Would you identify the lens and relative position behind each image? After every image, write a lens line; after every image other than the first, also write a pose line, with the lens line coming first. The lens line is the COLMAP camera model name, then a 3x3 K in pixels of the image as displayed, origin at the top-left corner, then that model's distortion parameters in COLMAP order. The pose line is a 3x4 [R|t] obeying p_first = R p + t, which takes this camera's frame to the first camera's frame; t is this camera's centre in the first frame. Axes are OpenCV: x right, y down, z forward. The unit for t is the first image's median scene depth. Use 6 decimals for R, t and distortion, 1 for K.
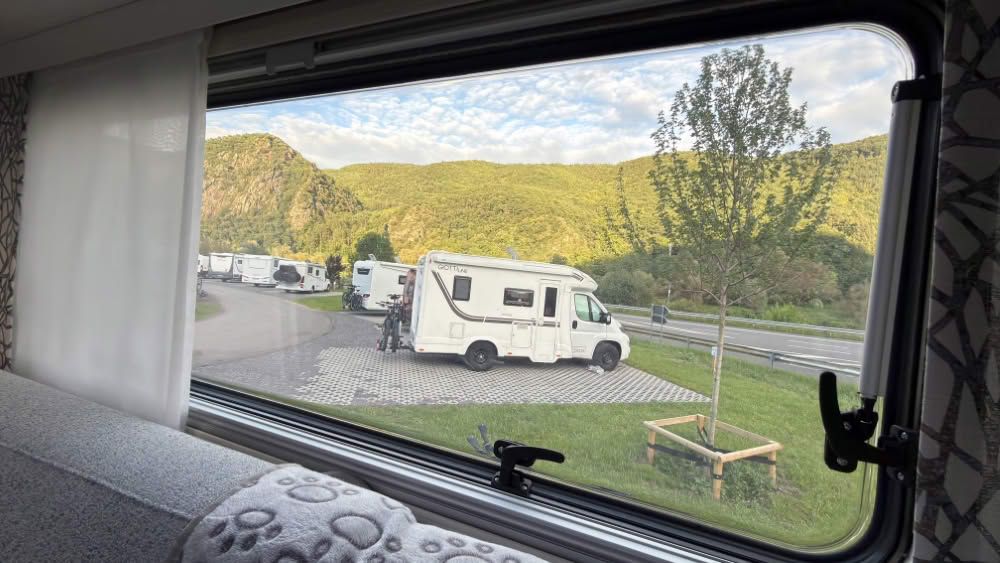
lens RADIAL K [[393.8, 0, 498.3], [0, 393.8, 279.0], [0, 0, 1]] dist [-0.000895, 0.000058]
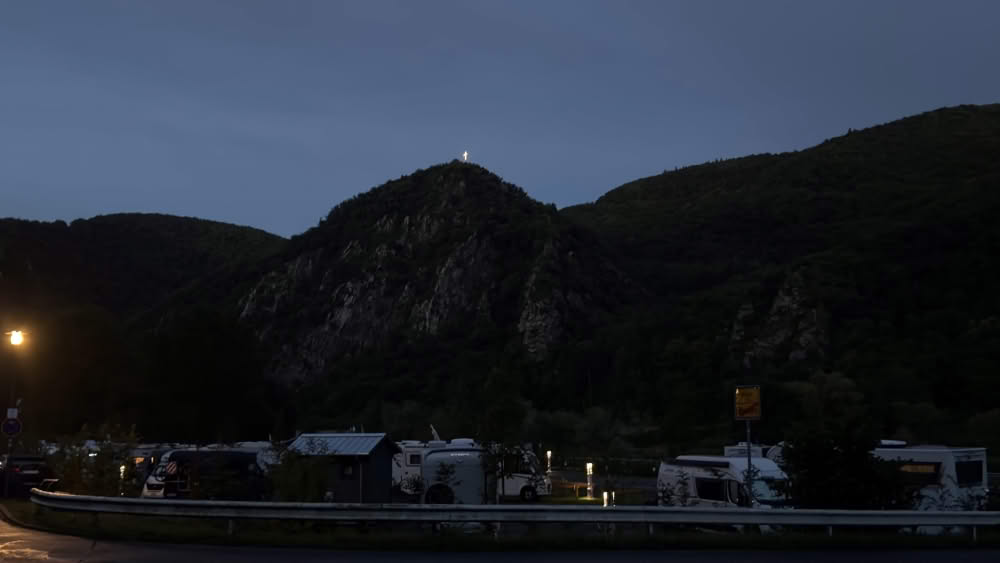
lens RADIAL K [[1069.1, 0, 500.0], [0, 1069.1, 281.5], [0, 0, 1]] dist [0.102502, 0.000629]
pose [[0.882718, -0.142759, -0.447692, 0.010589], [0.068724, 0.981711, -0.177542, -0.000613], [0.464850, 0.125953, 0.876385, -0.101372]]
